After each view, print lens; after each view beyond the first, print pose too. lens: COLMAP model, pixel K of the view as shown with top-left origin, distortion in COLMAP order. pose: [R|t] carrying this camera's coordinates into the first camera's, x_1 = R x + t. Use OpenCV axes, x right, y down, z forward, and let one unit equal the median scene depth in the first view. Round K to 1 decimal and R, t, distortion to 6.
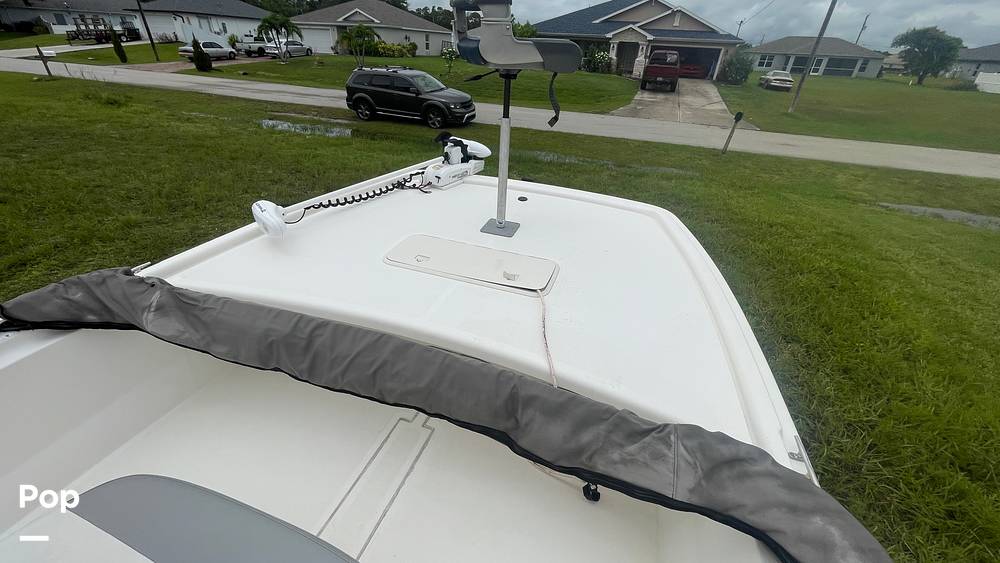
lens RADIAL K [[411.9, 0, 495.5], [0, 411.9, 280.9], [0, 0, 1]] dist [-0.000840, -0.000525]
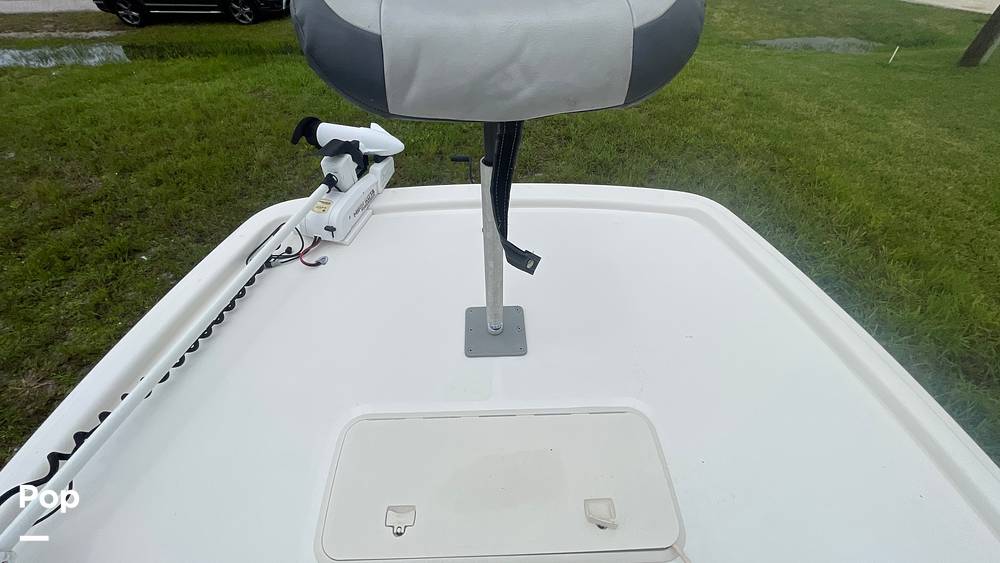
lens RADIAL K [[404.0, 0, 493.8], [0, 404.0, 280.4], [0, 0, 1]] dist [0.000393, 0.000077]
pose [[0.934219, -0.294241, 0.201635, -0.028603], [0.226600, 0.926123, 0.301576, -0.129353], [-0.275475, -0.236048, 0.931877, 0.187232]]
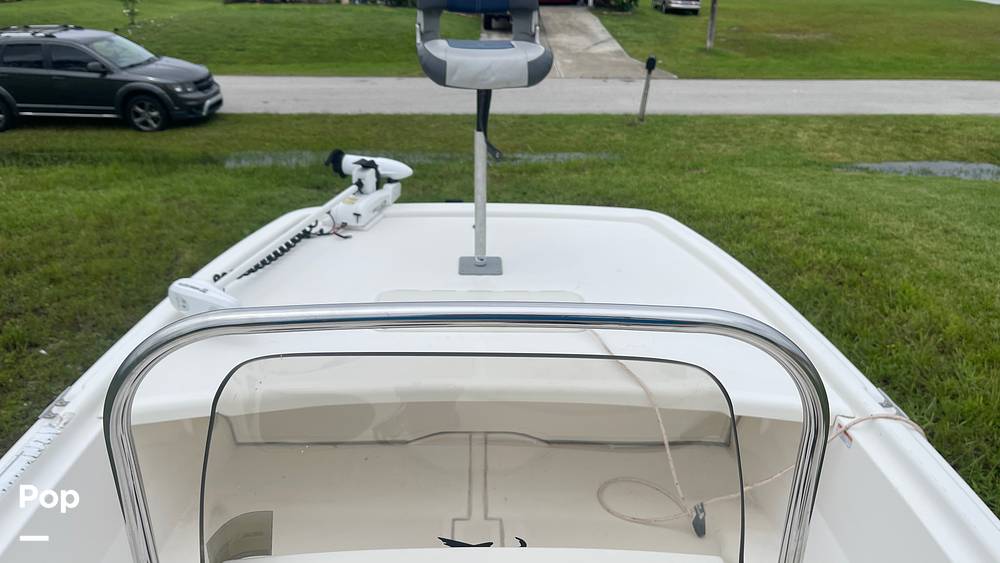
lens RADIAL K [[788.0, 0, 489.3], [0, 788.0, 283.1], [0, 0, 1]] dist [0.052915, -0.087759]
pose [[0.939890, -0.167349, 0.297660, -0.149783], [0.203431, 0.974522, -0.094460, 0.014949], [-0.274268, 0.149335, 0.949987, -0.138351]]
